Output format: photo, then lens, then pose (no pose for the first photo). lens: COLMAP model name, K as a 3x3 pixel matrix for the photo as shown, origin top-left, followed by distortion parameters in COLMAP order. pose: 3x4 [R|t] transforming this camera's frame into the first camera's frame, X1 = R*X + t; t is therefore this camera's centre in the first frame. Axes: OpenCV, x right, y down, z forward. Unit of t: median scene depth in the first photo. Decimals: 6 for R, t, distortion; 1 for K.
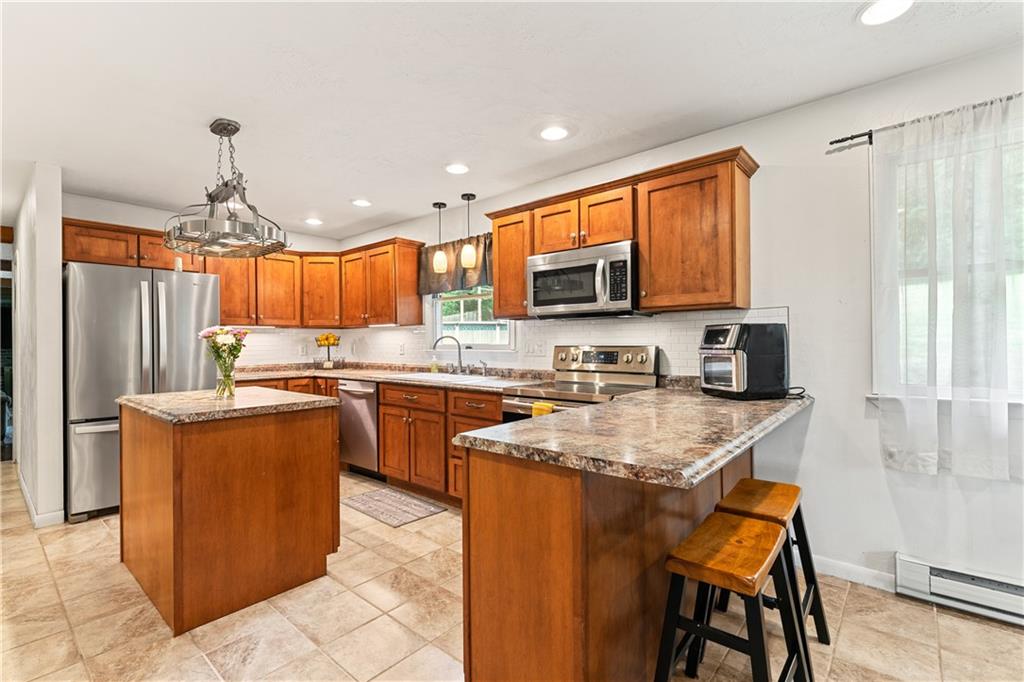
lens RADIAL K [[458.5, 0, 508.7], [0, 458.5, 343.2], [0, 0, 1]] dist [-0.002077, -0.000095]
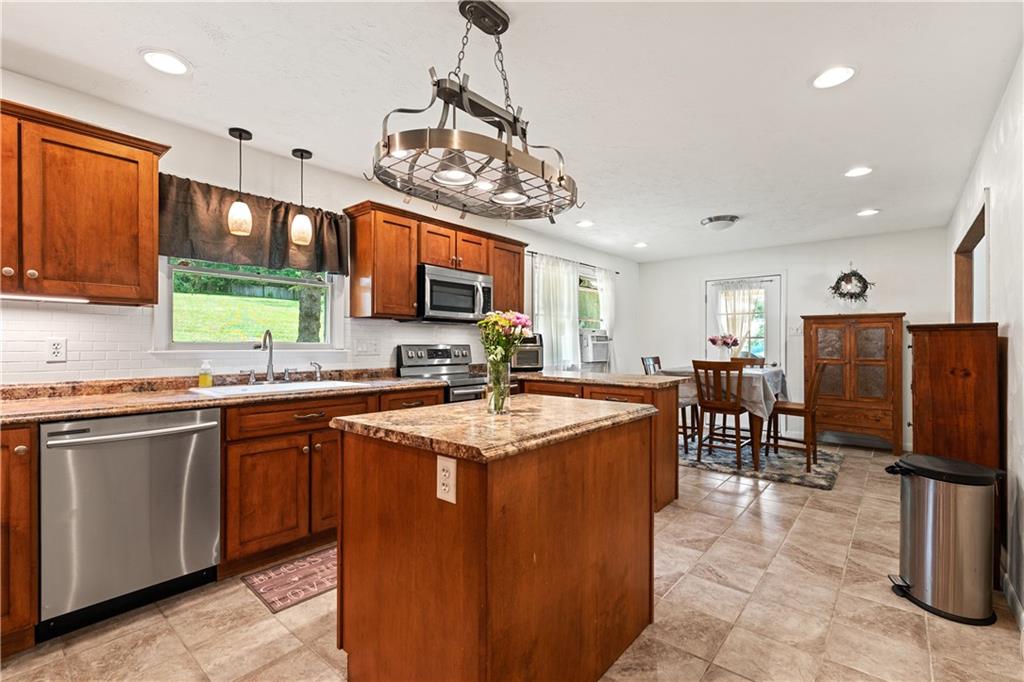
lens RADIAL K [[458.5, 0, 508.3], [0, 458.5, 343.4], [0, 0, 1]] dist [-0.002077, -0.000095]
pose [[0.000838, 0.011800, 0.999930, -0.890905], [0.000865, 0.999930, -0.011801, 0.014309], [-0.999999, 0.000875, 0.000828, 0.666704]]
